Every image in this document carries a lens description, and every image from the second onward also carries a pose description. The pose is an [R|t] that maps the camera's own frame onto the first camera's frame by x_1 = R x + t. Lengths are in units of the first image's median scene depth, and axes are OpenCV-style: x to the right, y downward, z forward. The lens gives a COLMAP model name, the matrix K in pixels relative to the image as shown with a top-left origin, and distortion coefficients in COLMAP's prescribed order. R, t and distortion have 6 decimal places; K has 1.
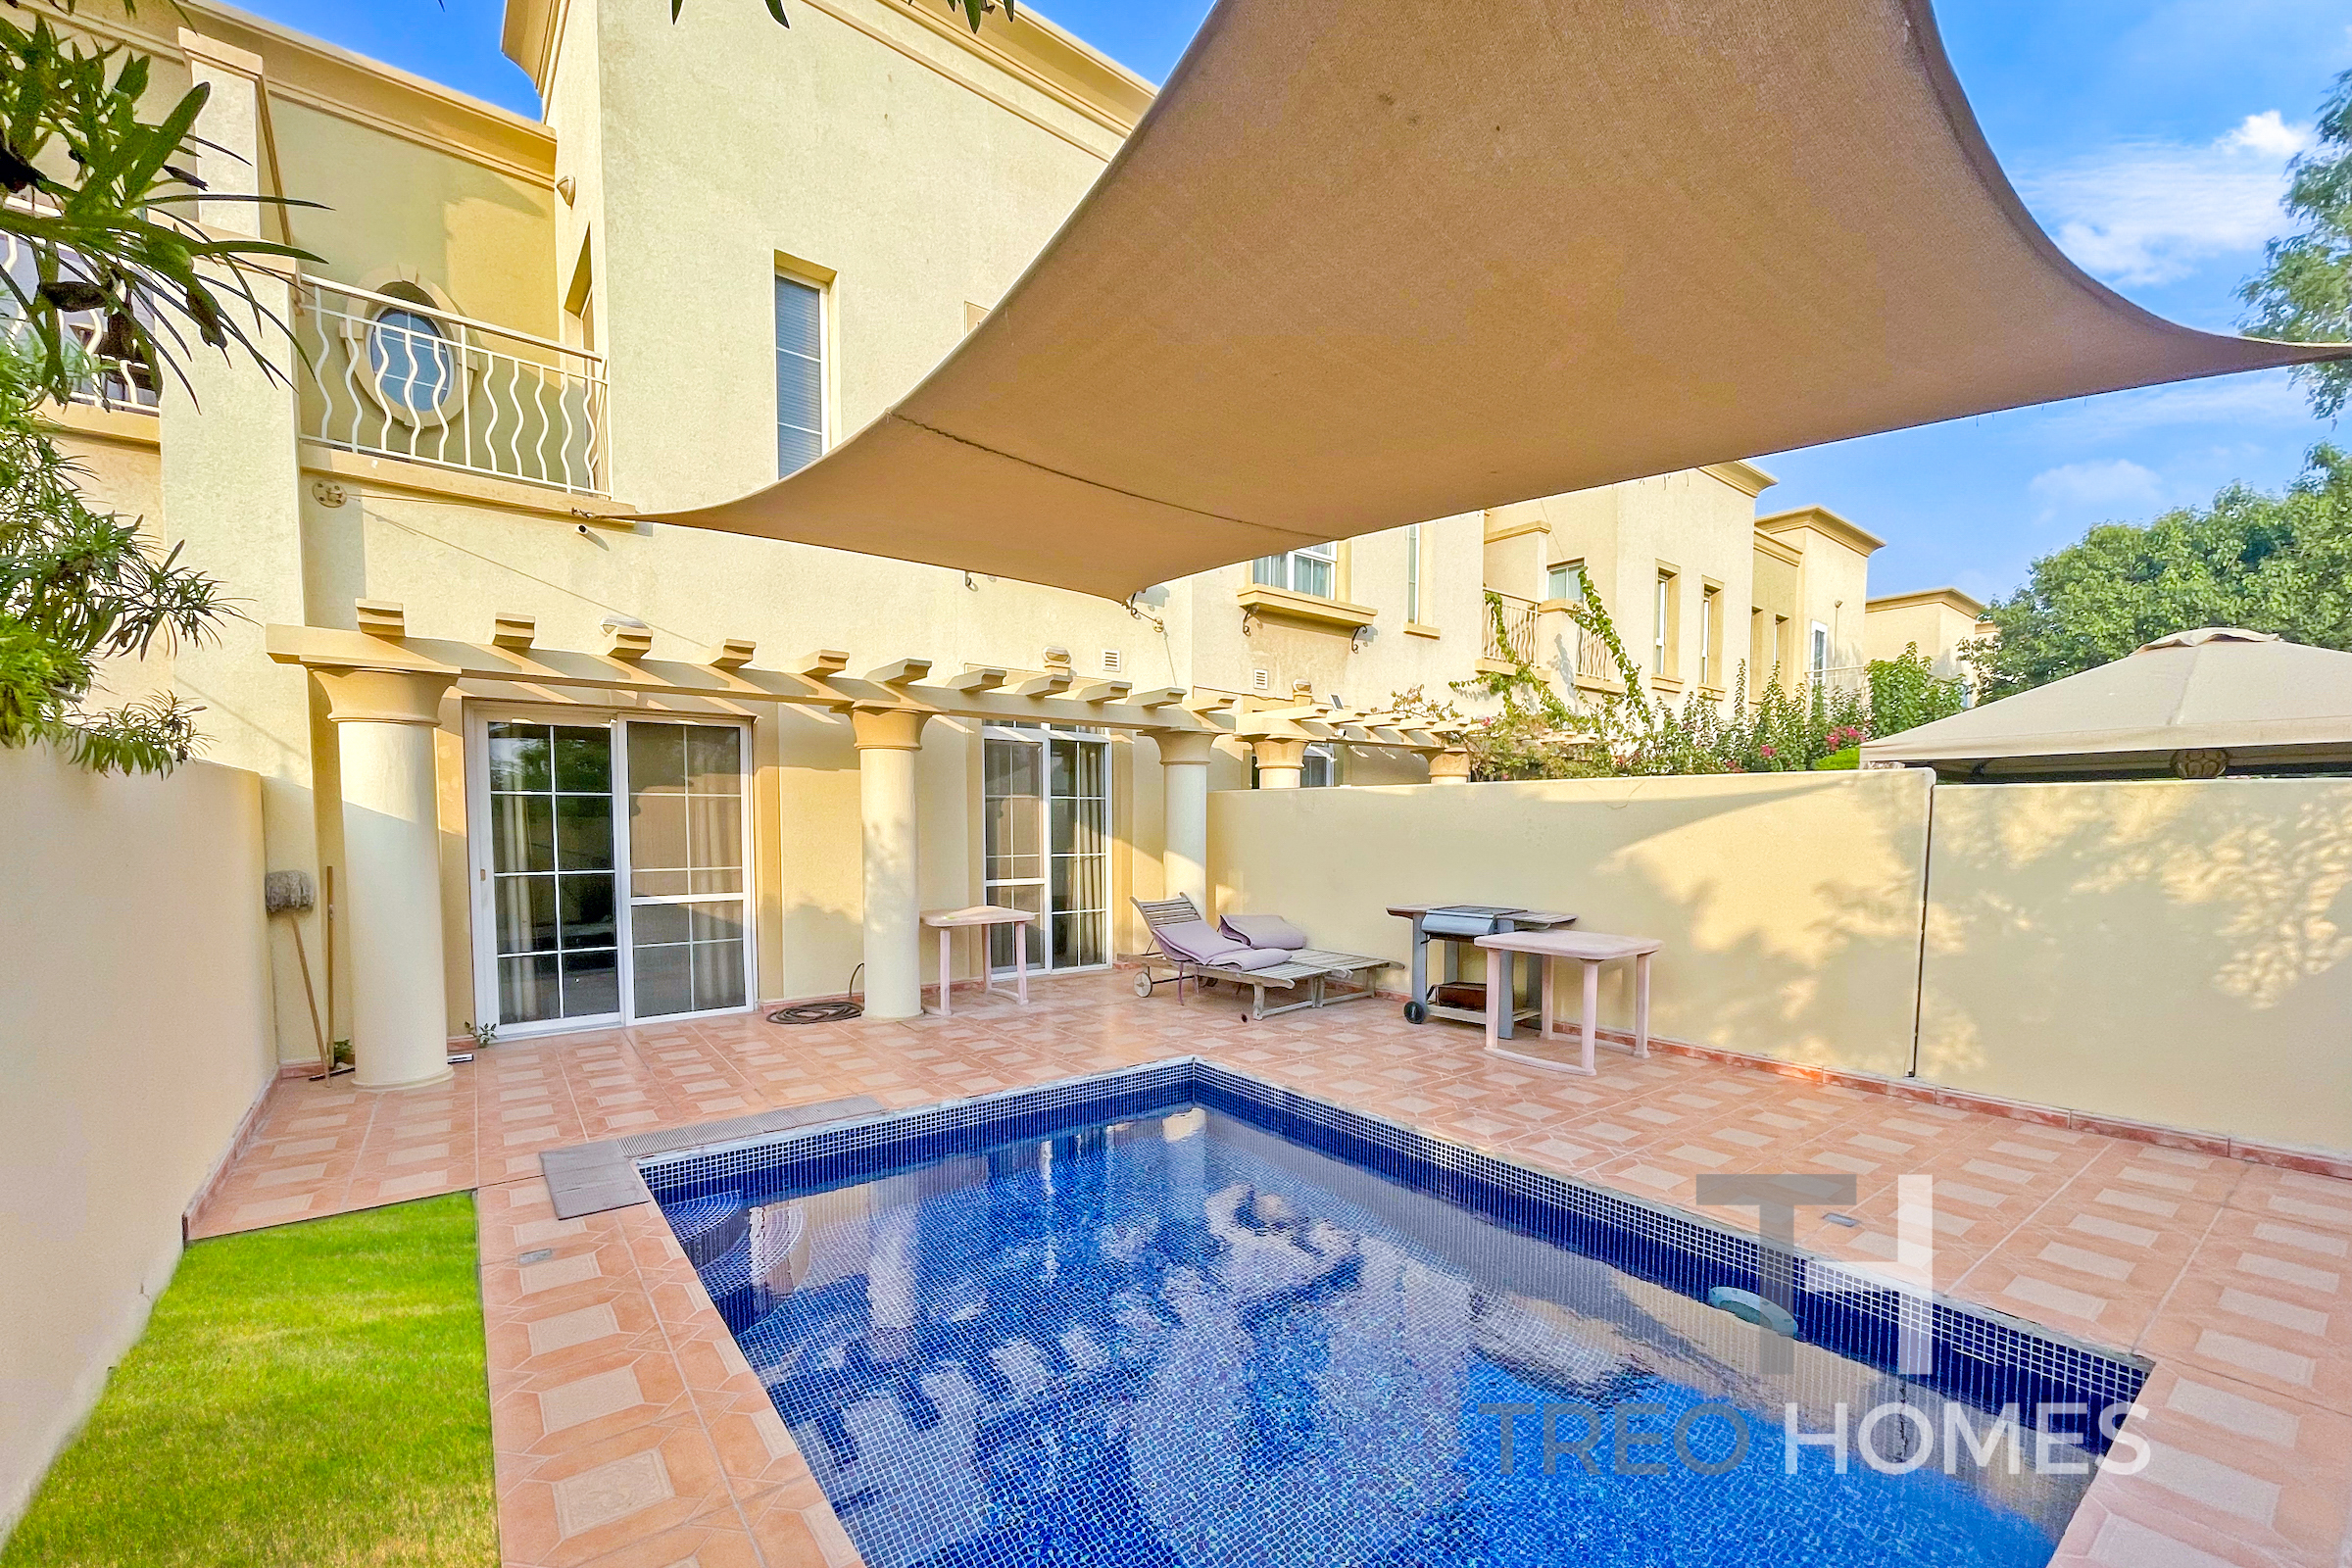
lens RADIAL K [[972.8, 0, 1188.9], [0, 972.8, 795.9], [0, 0, 1]] dist [0.001856, 0.000086]
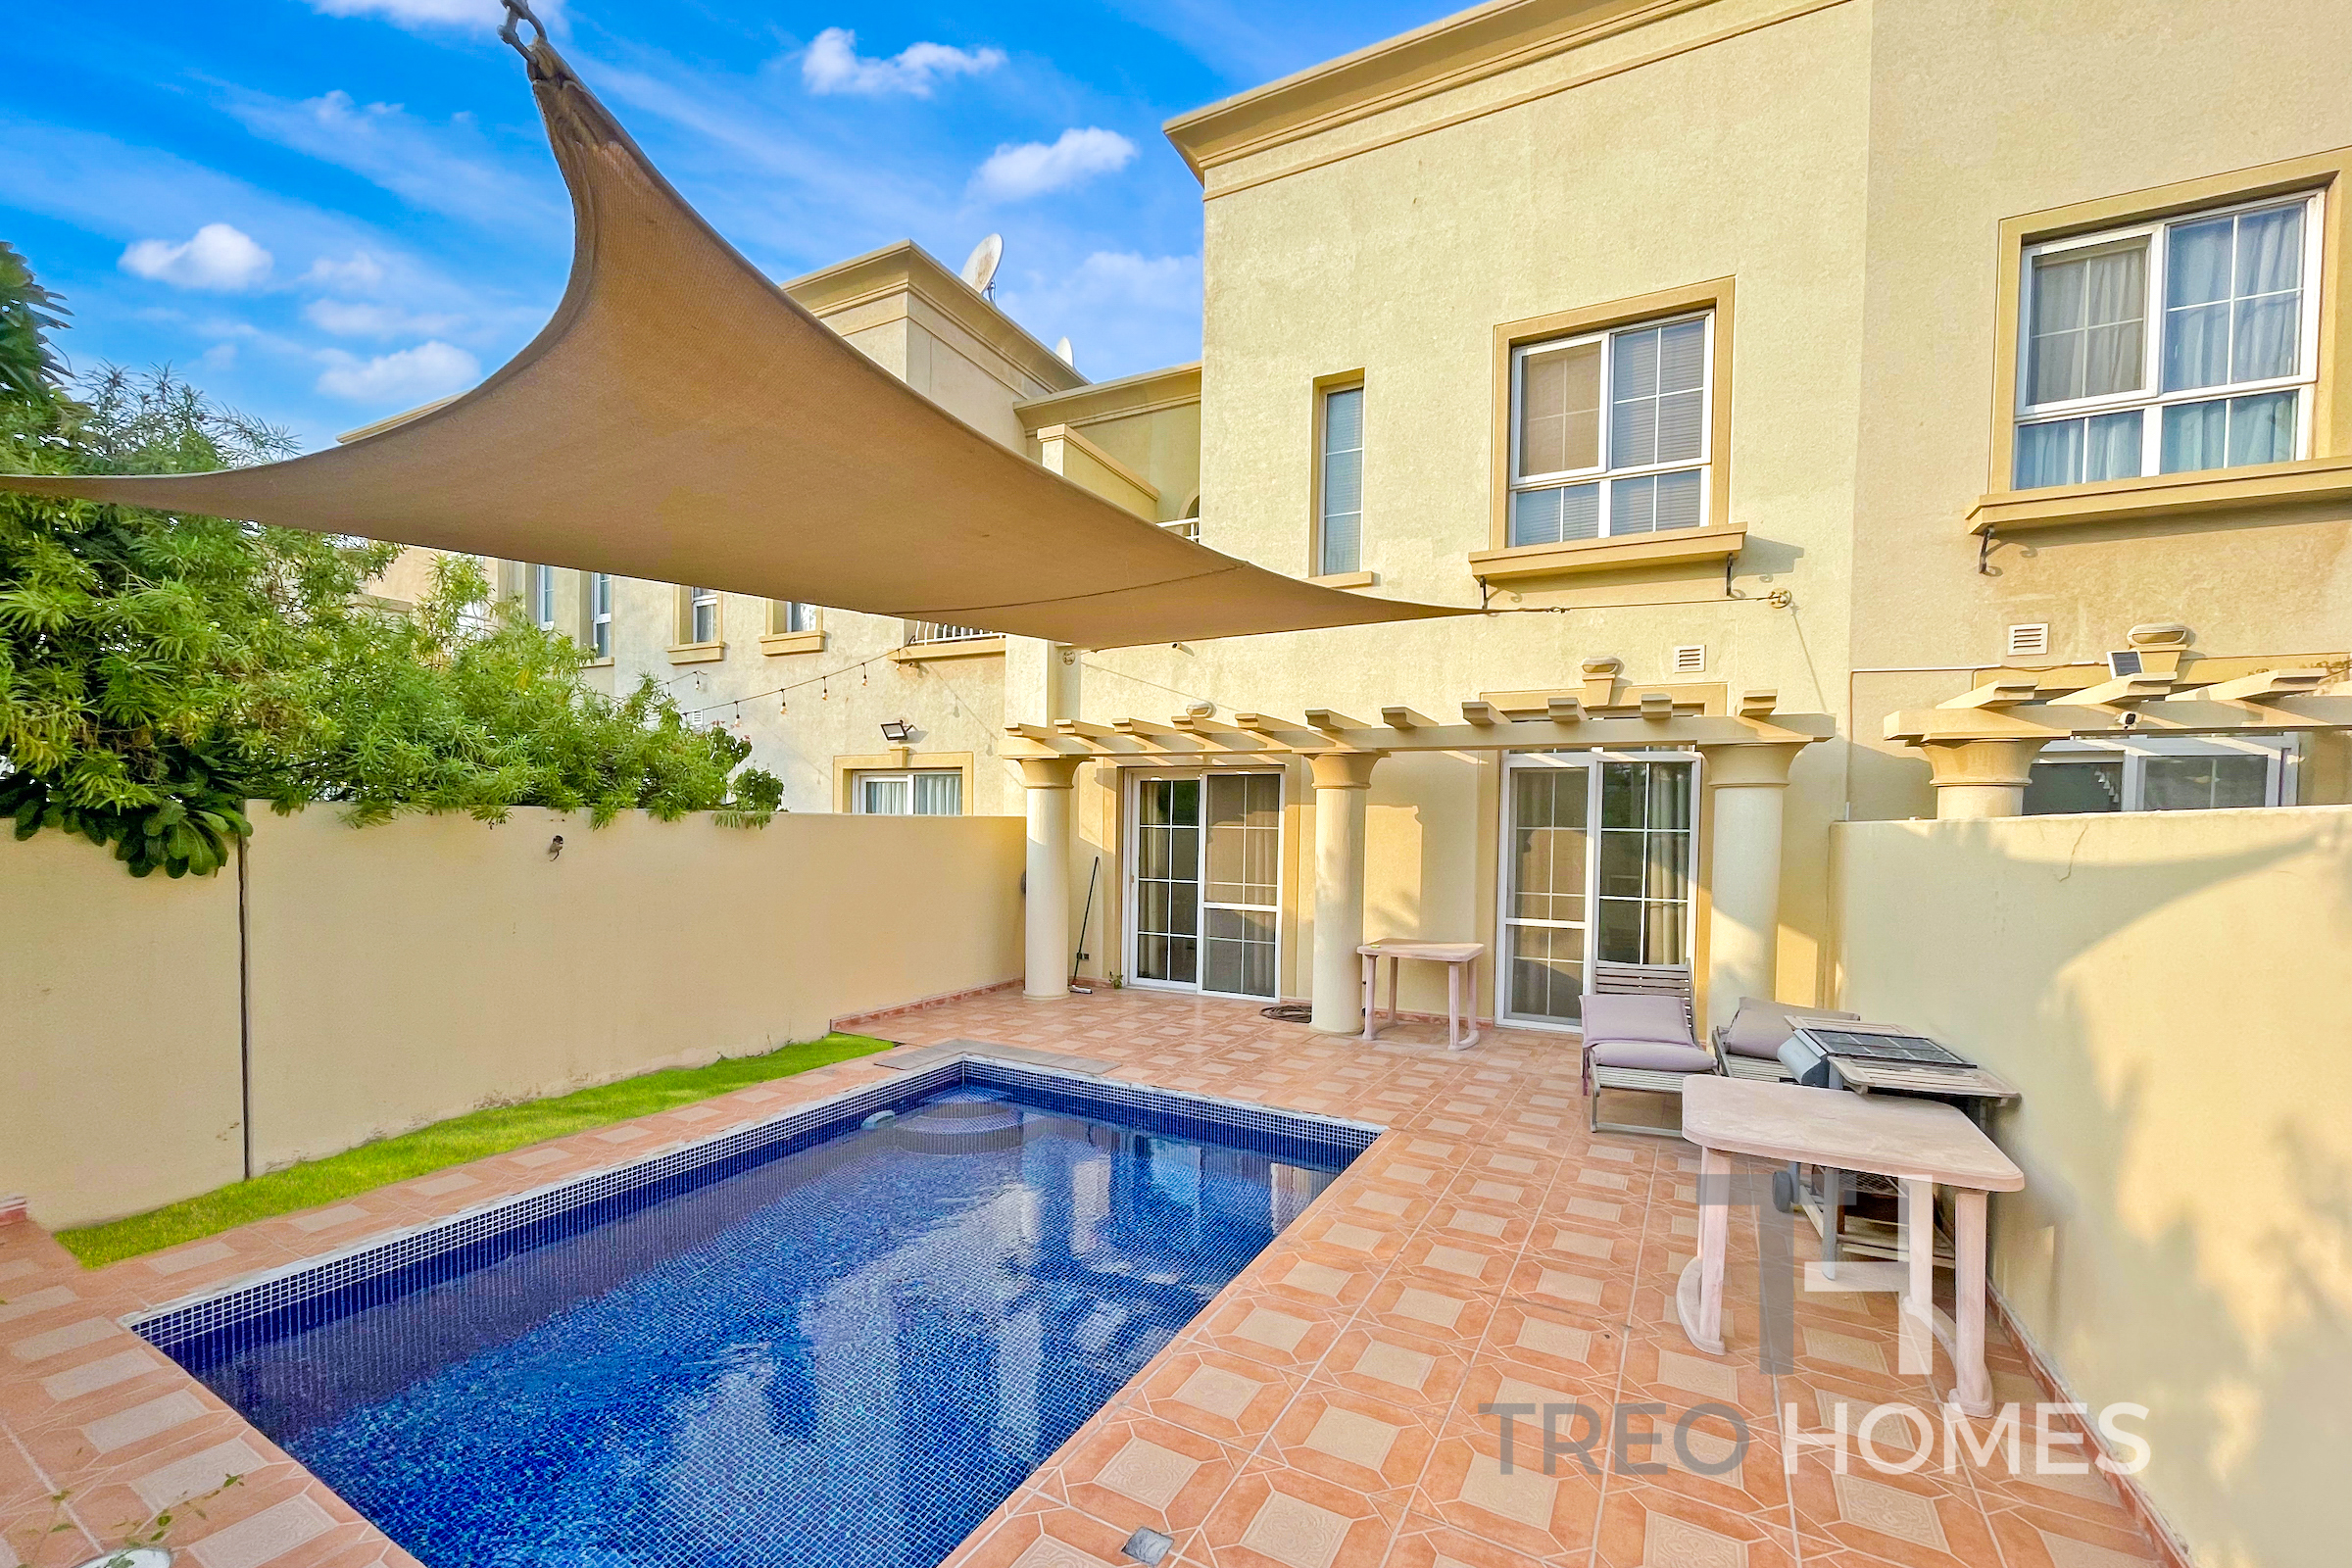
lens RADIAL K [[972.8, 0, 1186.7], [0, 972.8, 791.8], [0, 0, 1]] dist [0.001856, 0.000086]
pose [[0.398380, -0.025698, -0.916860, 0.652070], [0.002328, 0.999633, -0.027007, -0.013416], [0.917217, 0.008624, 0.398294, 0.409586]]
